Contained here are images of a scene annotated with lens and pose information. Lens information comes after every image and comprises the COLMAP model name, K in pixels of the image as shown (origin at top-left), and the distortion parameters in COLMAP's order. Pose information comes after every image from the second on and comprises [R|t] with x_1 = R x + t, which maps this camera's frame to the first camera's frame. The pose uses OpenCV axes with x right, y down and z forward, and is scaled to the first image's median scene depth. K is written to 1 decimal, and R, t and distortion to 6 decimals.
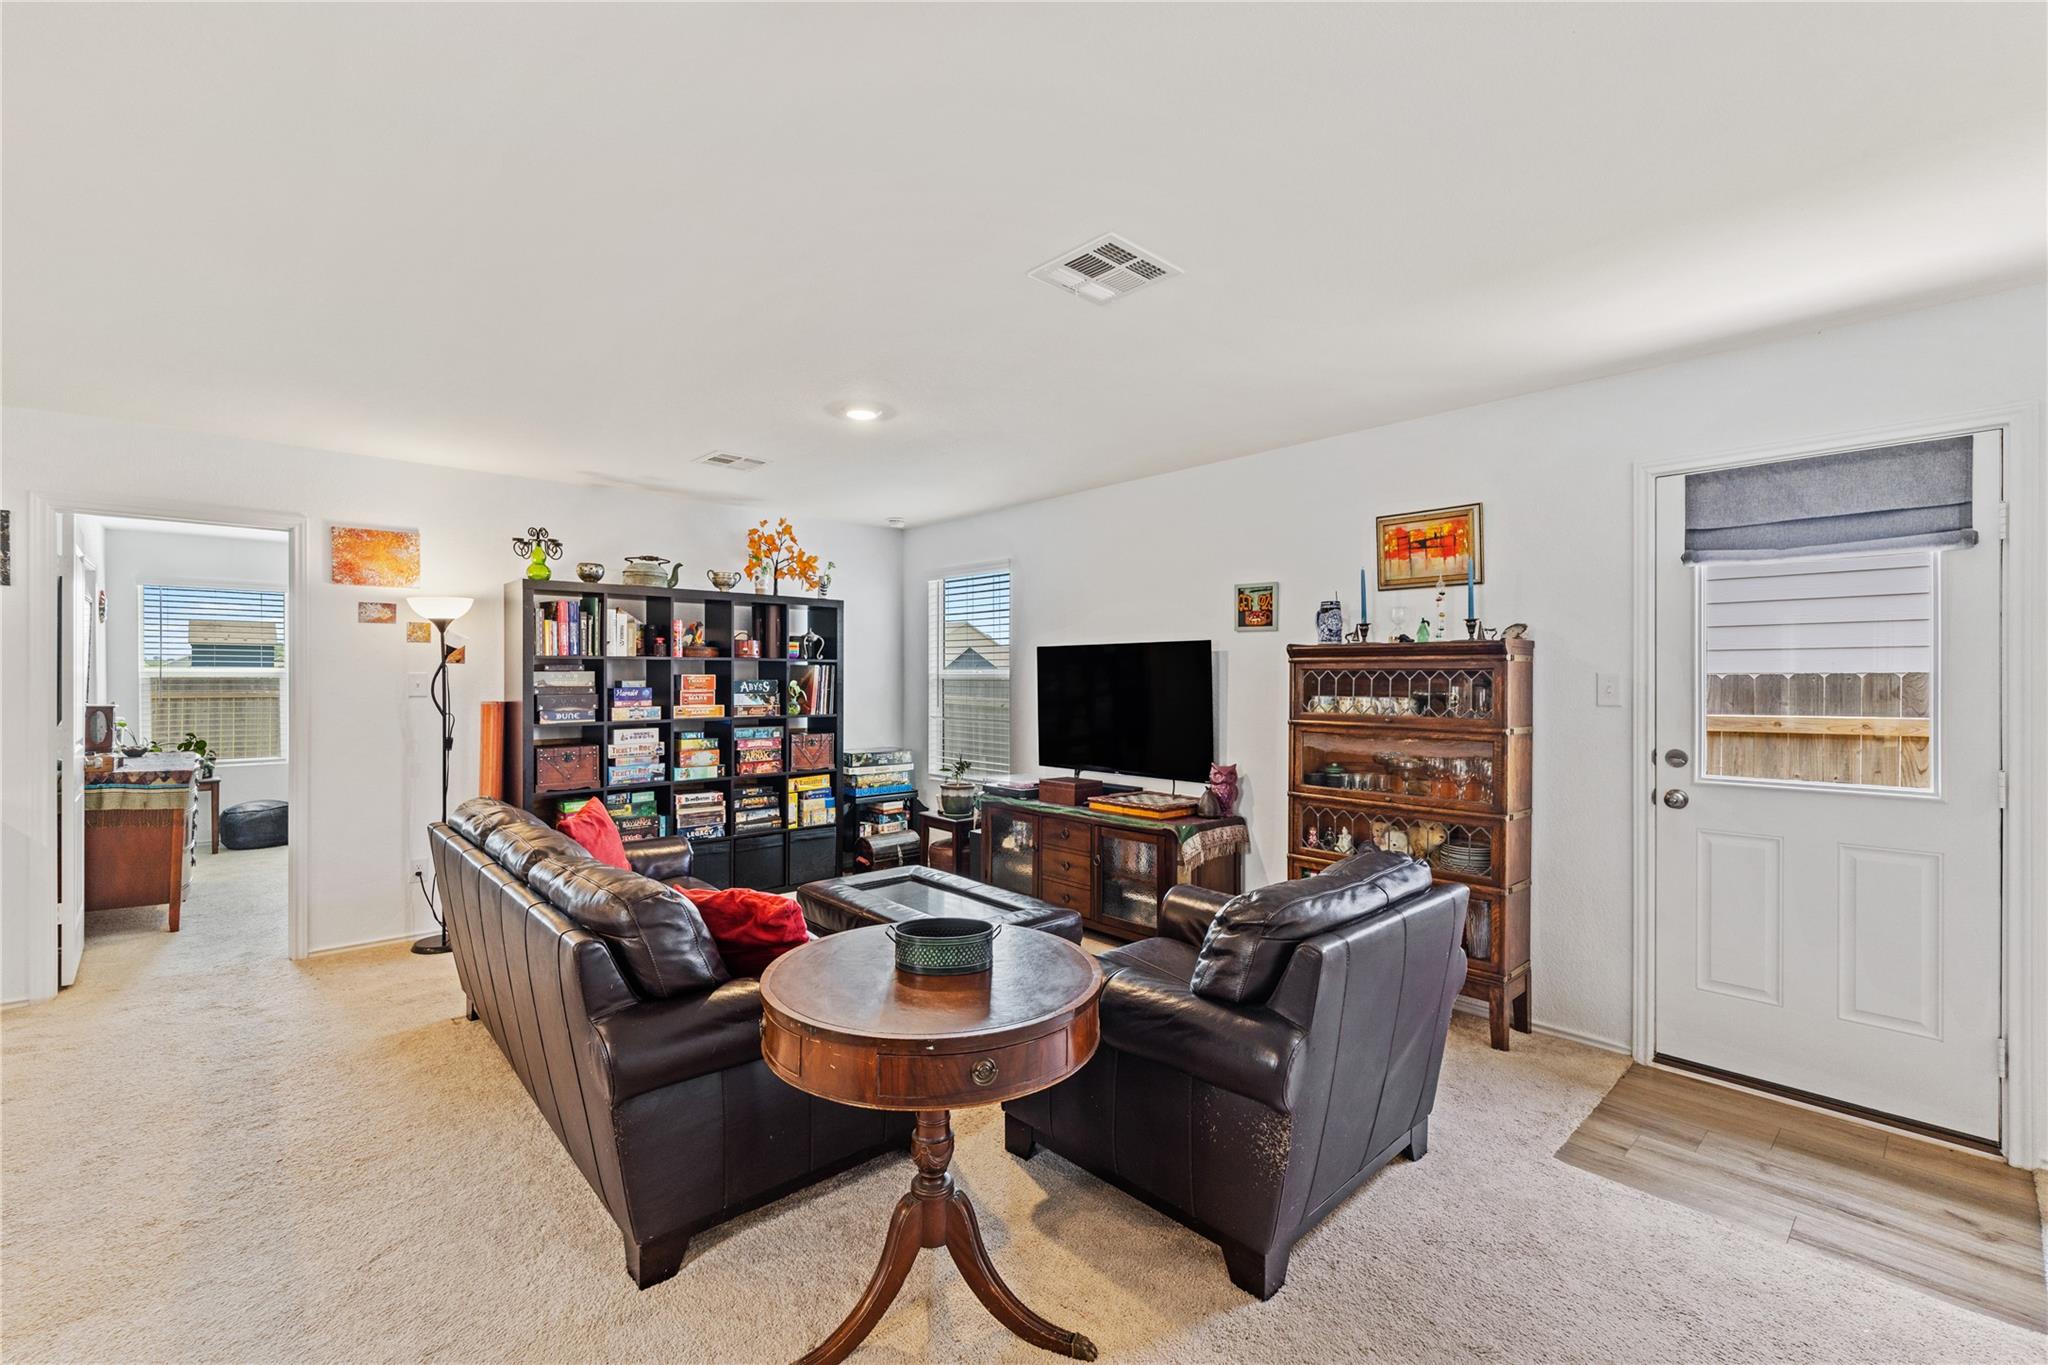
lens RADIAL K [[851.2, 0, 1024.2], [0, 851.2, 679.8], [0, 0, 1]] dist [-0.002895, -0.000311]
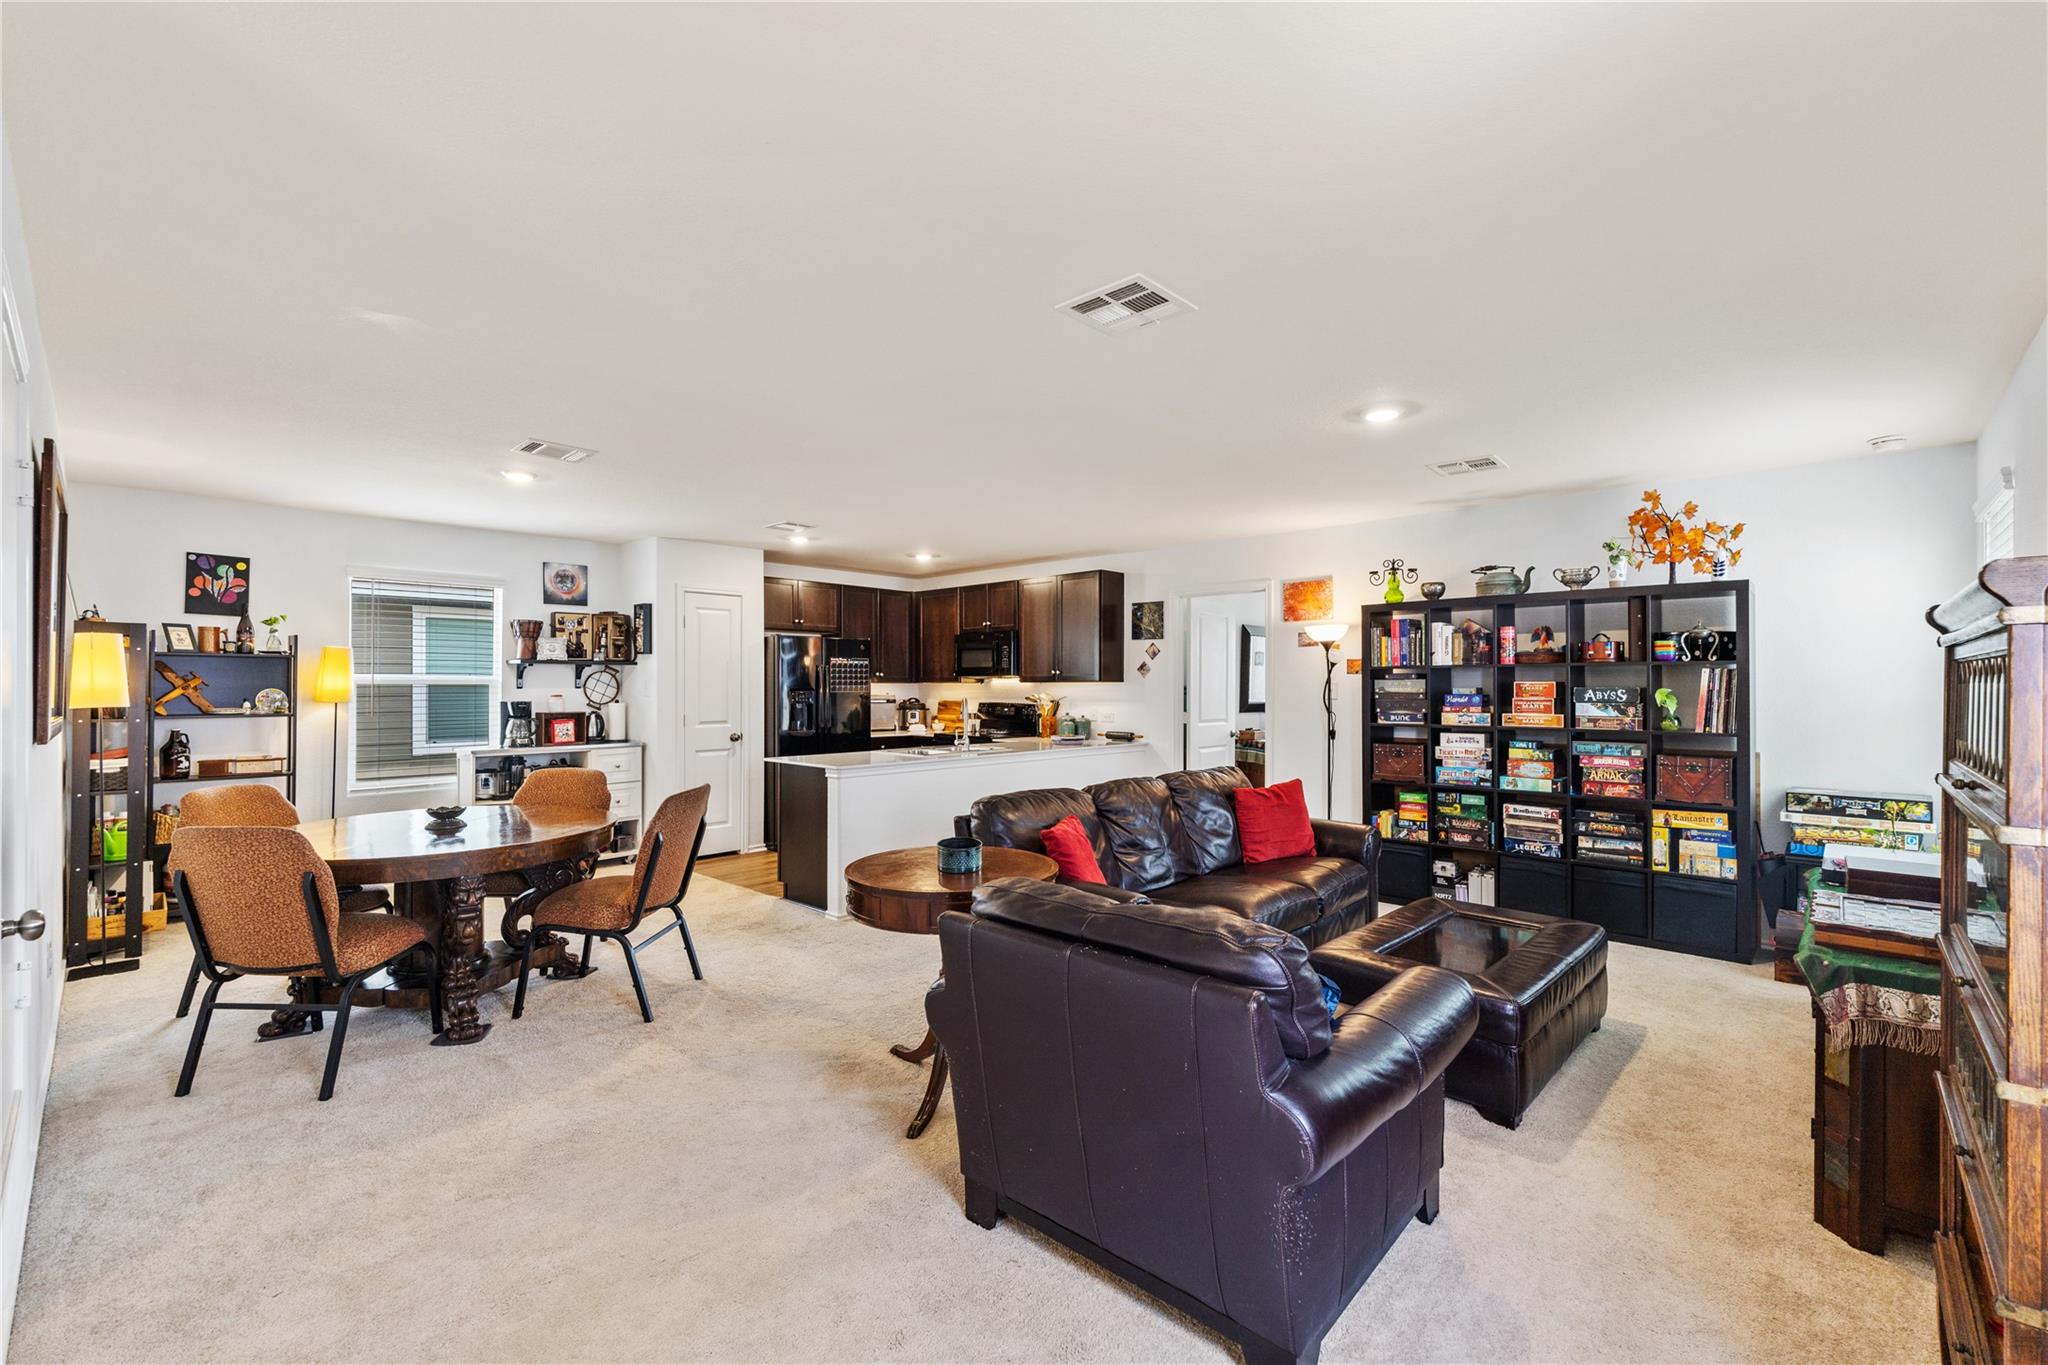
lens RADIAL K [[851.2, 0, 1026.5], [0, 851.2, 686.9], [0, 0, 1]] dist [-0.002895, -0.000311]
pose [[0.077080, -0.003620, -0.997018, 0.505560], [-0.007486, 0.999963, -0.004210, 0.007966], [0.996997, 0.007788, 0.077050, 0.349087]]
